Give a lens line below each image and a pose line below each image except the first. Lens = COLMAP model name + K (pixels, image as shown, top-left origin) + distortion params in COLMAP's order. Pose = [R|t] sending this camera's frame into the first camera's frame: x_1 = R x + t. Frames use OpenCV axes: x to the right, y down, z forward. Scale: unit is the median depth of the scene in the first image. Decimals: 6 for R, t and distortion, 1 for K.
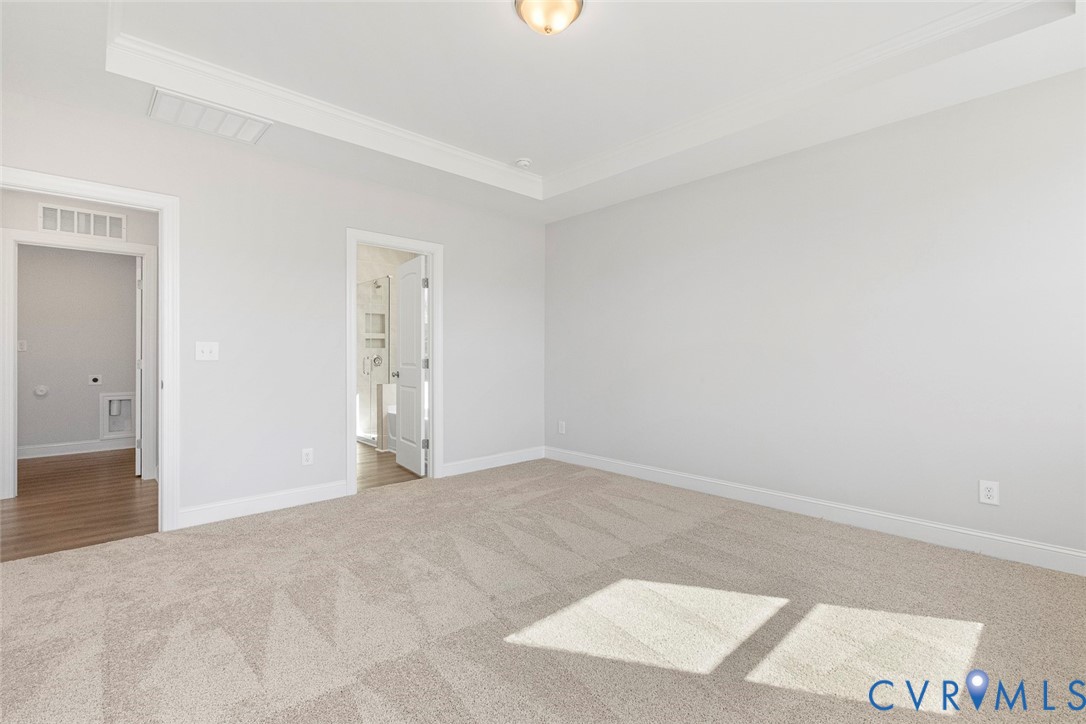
lens RADIAL K [[485.5, 0, 545.2], [0, 485.5, 359.8], [0, 0, 1]] dist [0.005109, -0.002089]
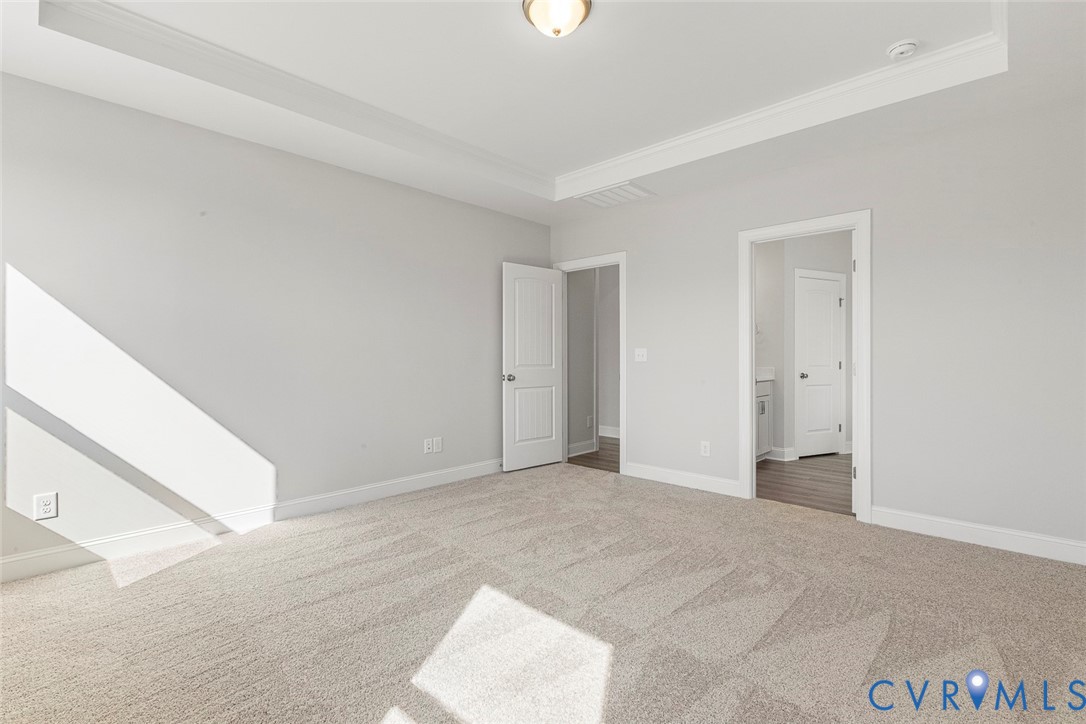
lens RADIAL K [[485.5, 0, 535.2], [0, 485.5, 353.8], [0, 0, 1]] dist [0.005109, -0.002089]
pose [[0.068957, -0.012279, -0.997544, 0.694251], [-0.013563, 0.999820, -0.013245, 0.002259], [0.997527, 0.014443, 0.068778, 0.618346]]
